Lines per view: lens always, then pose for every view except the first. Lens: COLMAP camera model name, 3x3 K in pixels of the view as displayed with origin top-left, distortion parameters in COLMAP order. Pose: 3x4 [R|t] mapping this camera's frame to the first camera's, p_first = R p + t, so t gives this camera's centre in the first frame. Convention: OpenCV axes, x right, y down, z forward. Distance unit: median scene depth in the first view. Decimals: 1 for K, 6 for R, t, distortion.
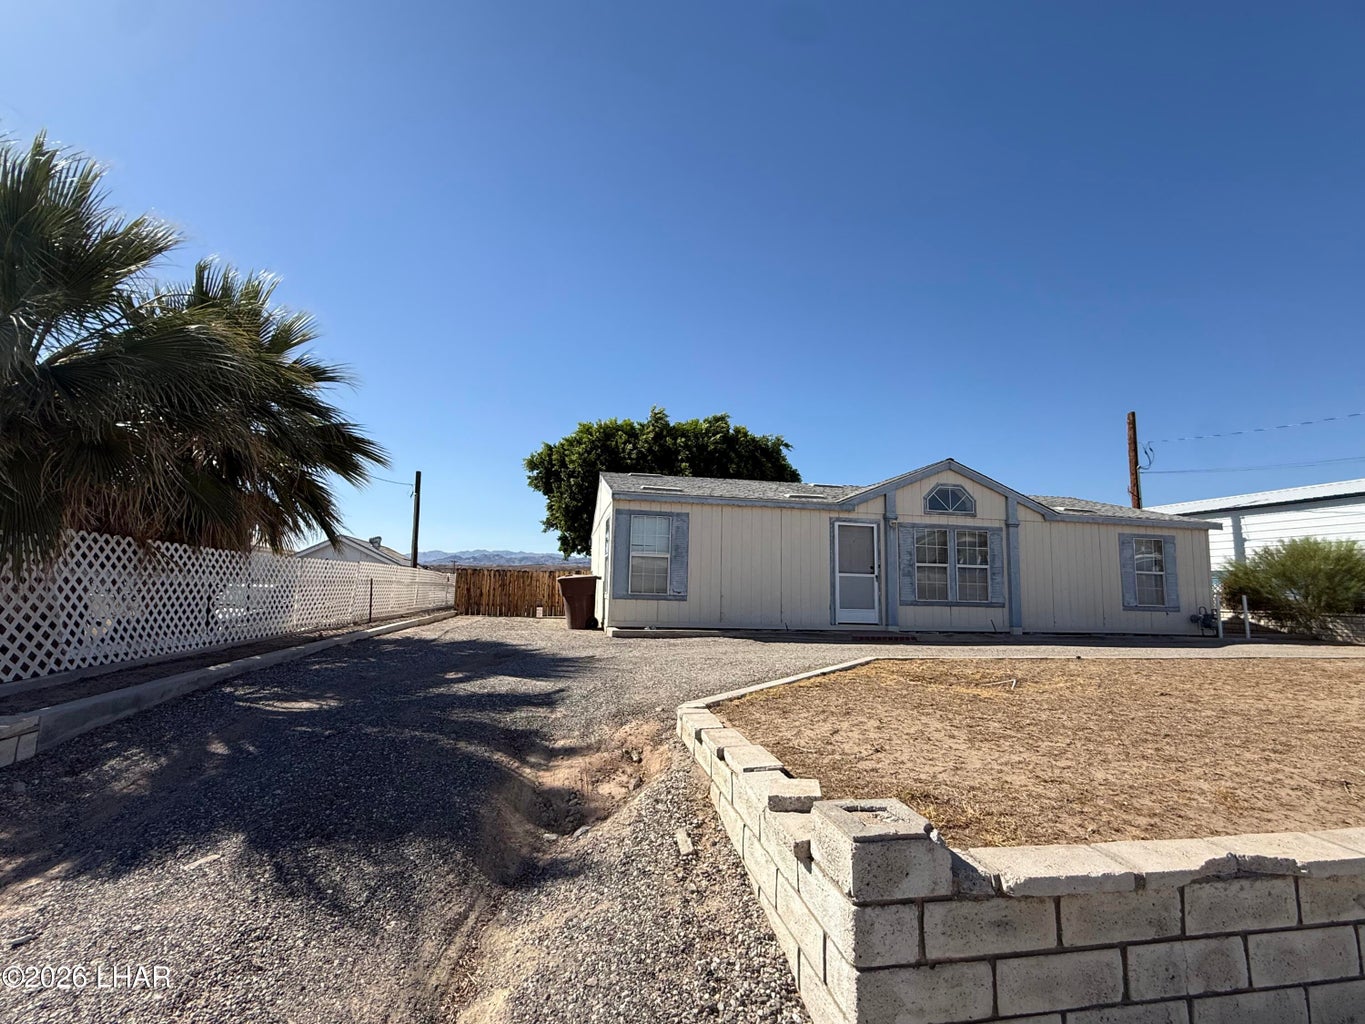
lens RADIAL K [[627.0, 0, 681.3], [0, 627.0, 513.9], [0, 0, 1]] dist [-0.006643, -0.000599]
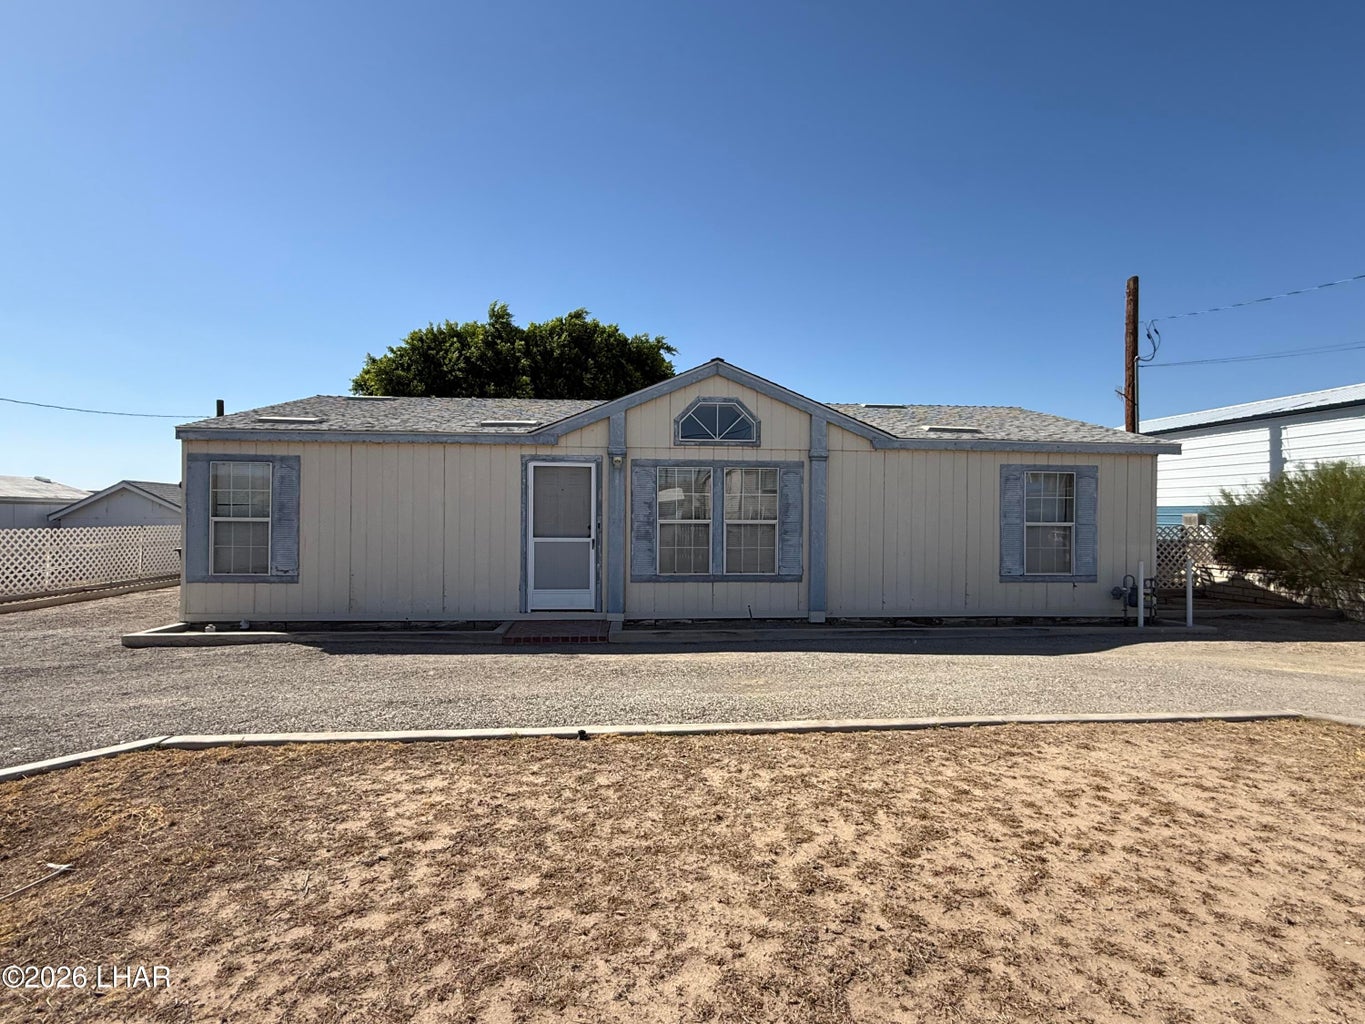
lens RADIAL K [[704.3, 0, 683.6], [0, 704.3, 511.6], [0, 0, 1]] dist [-0.003686, -0.000057]
pose [[0.995266, -0.019376, -0.095236, 0.447192], [0.030125, 0.993166, 0.112759, -0.013401], [0.092400, -0.115094, 0.989048, 0.242332]]
